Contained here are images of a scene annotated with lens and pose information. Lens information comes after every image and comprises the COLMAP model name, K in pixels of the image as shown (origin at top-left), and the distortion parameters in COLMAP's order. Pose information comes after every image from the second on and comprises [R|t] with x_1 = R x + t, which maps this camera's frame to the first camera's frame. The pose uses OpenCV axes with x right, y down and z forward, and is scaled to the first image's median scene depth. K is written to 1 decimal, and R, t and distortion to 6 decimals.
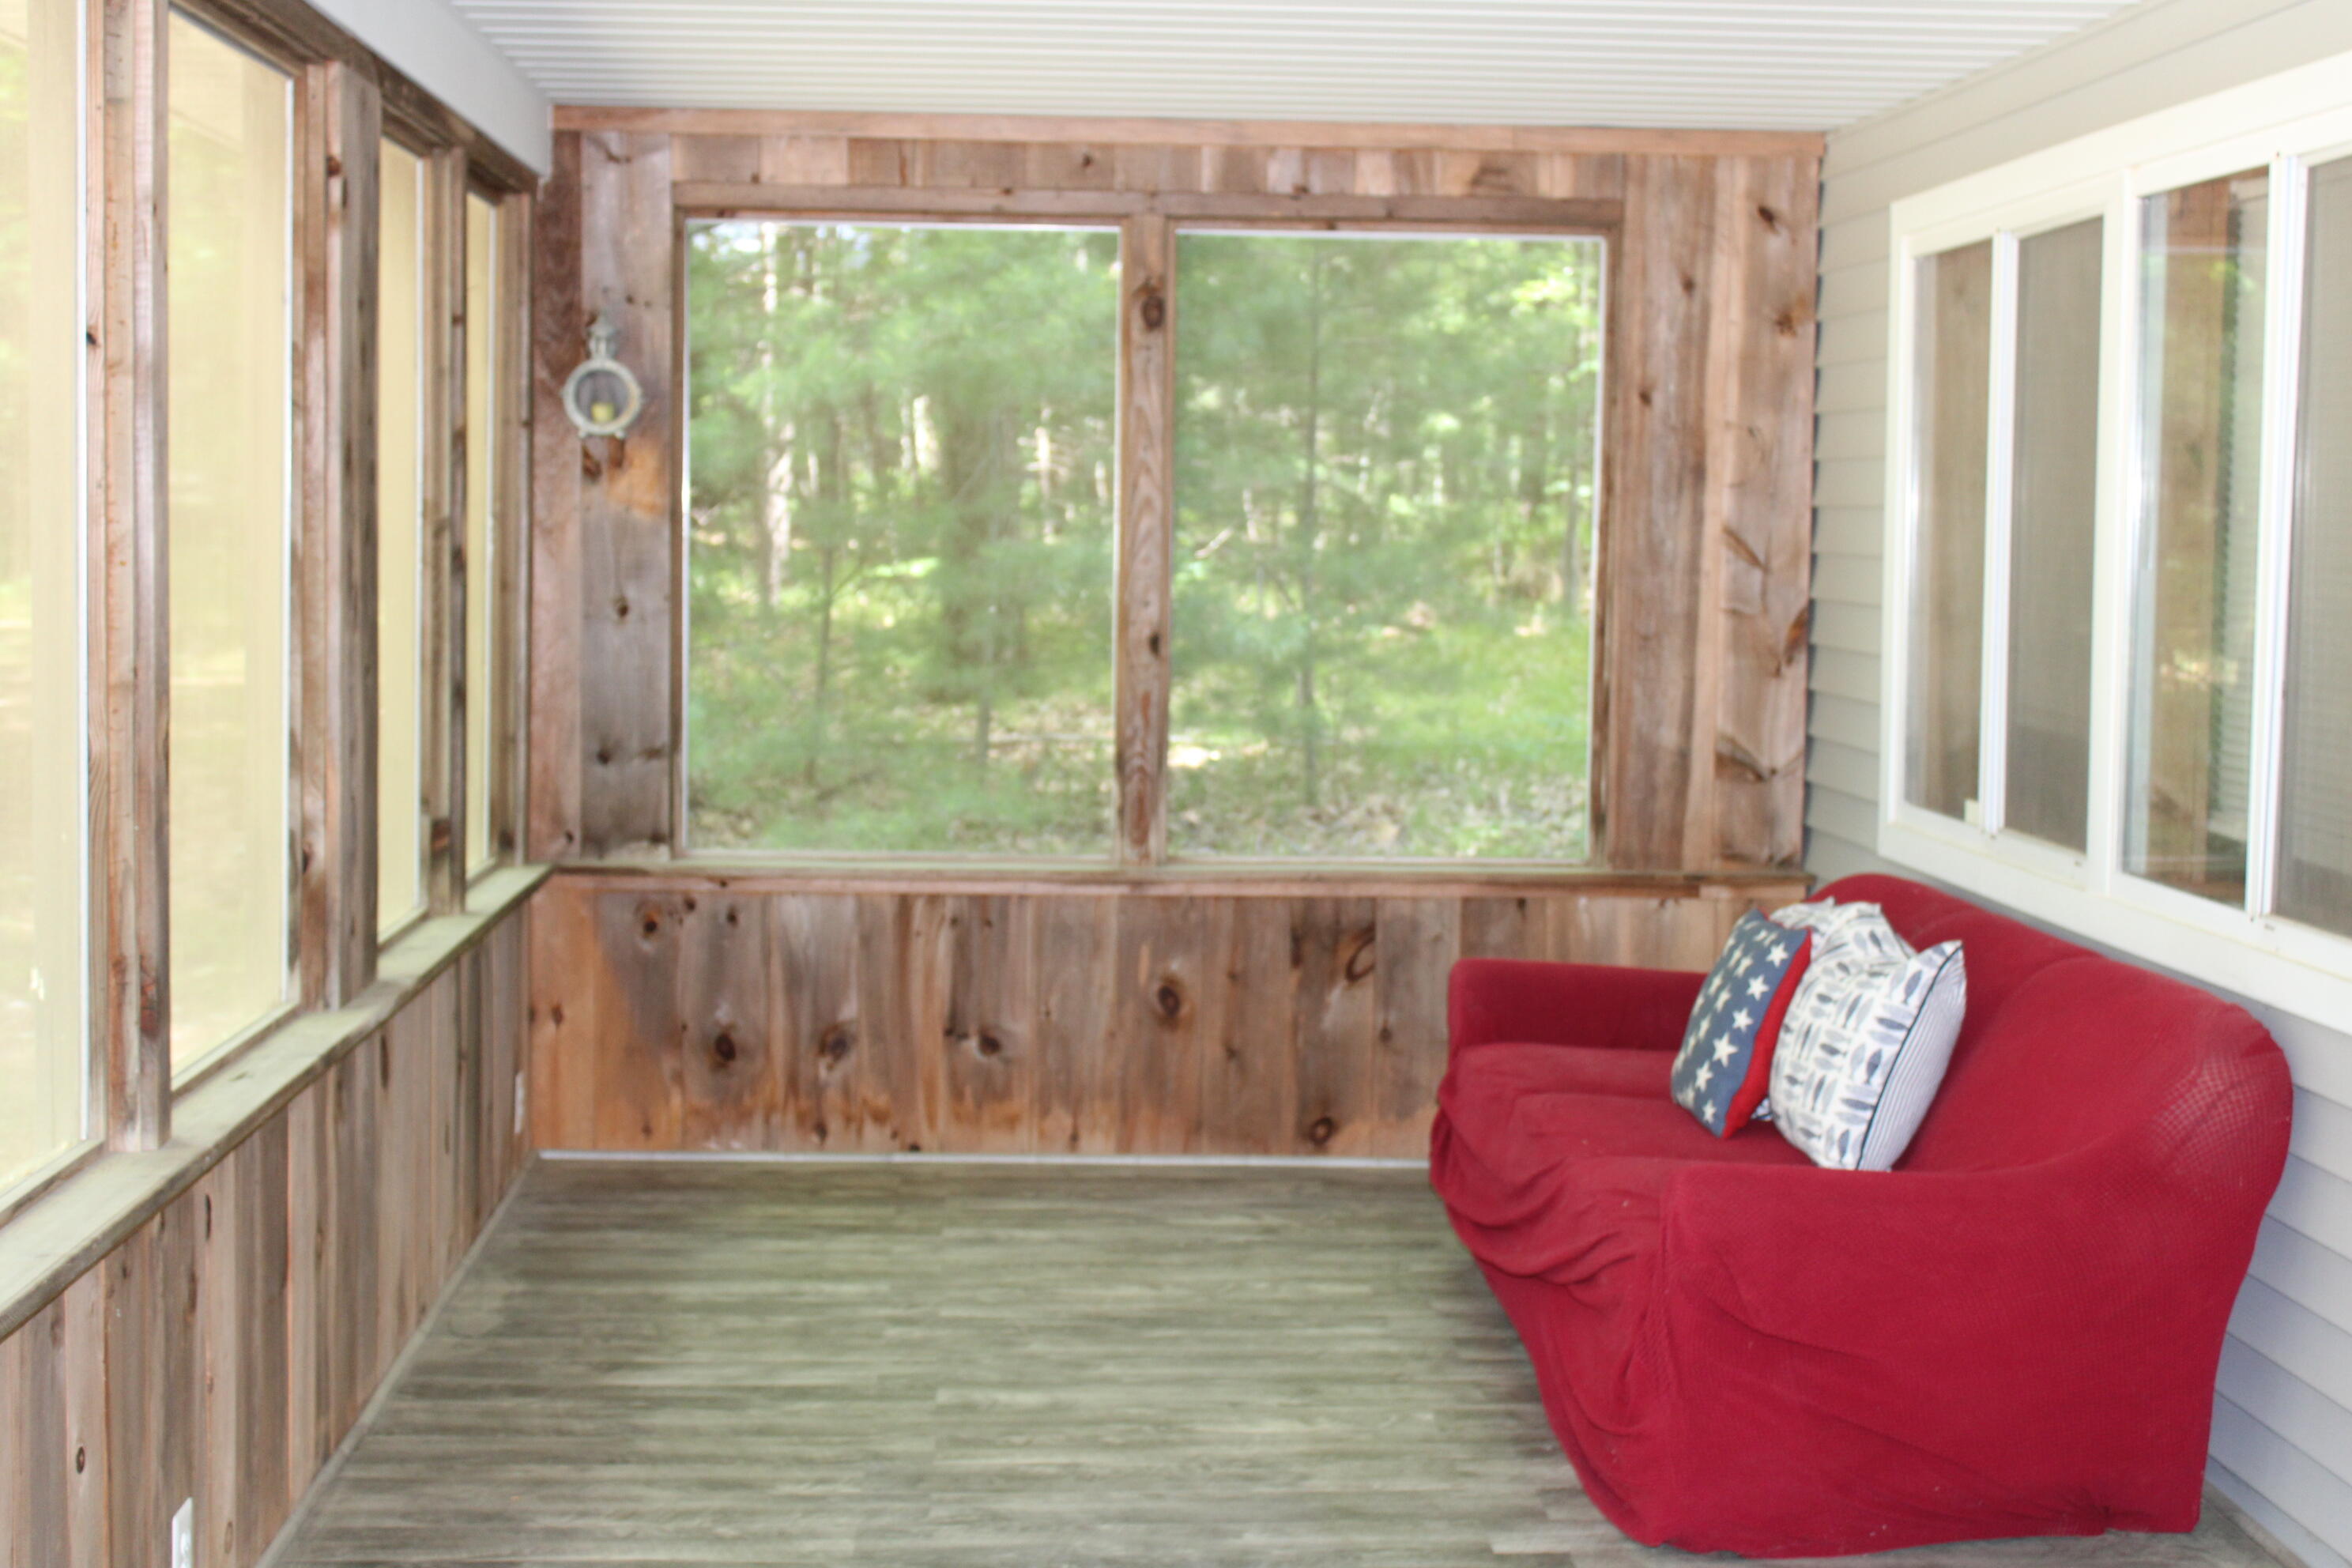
lens RADIAL K [[3325.0, 0, 1176.0], [0, 3325.0, 784.0], [0, 0, 1]] dist [-0.026594, -0.010078]
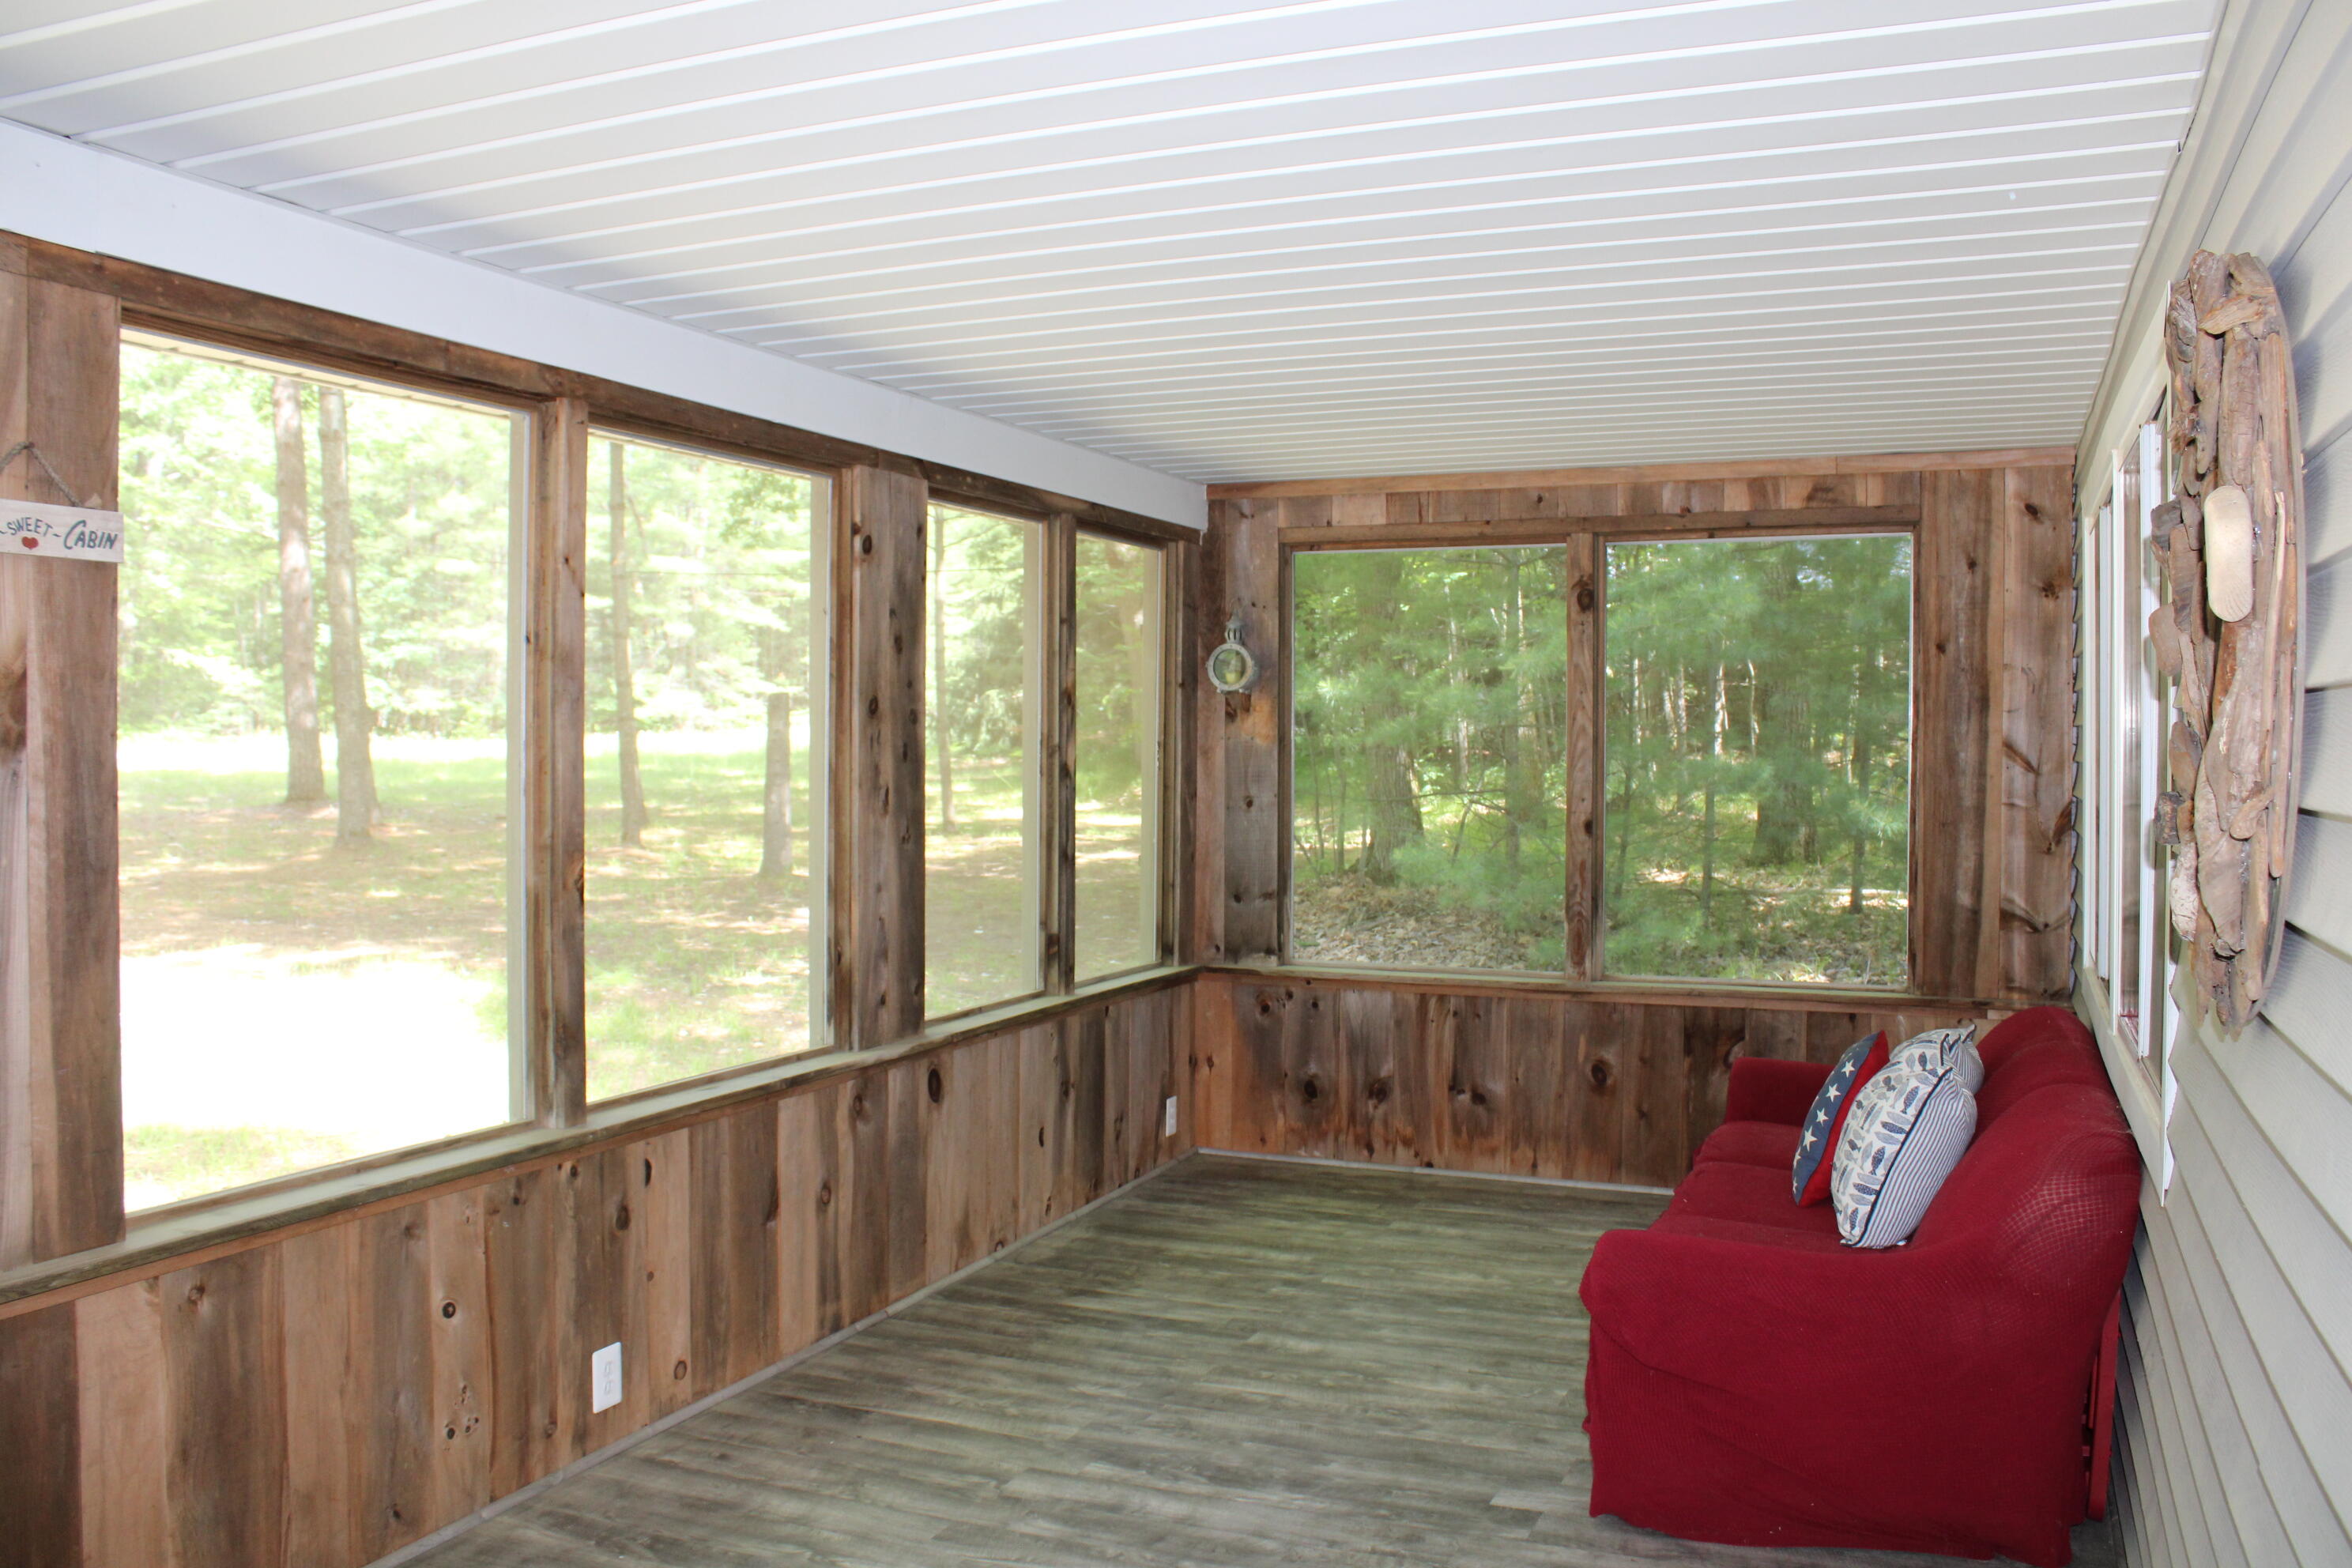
lens RADIAL K [[2023.2, 0, 1176.0], [0, 2023.2, 784.0], [0, 0, 1]] dist [-0.159139, 0.163816]
pose [[0.891598, -0.002928, -0.452818, 0.229610], [-0.025429, 0.998077, -0.056523, -0.006881], [0.452113, 0.061910, 0.889810, 0.140569]]
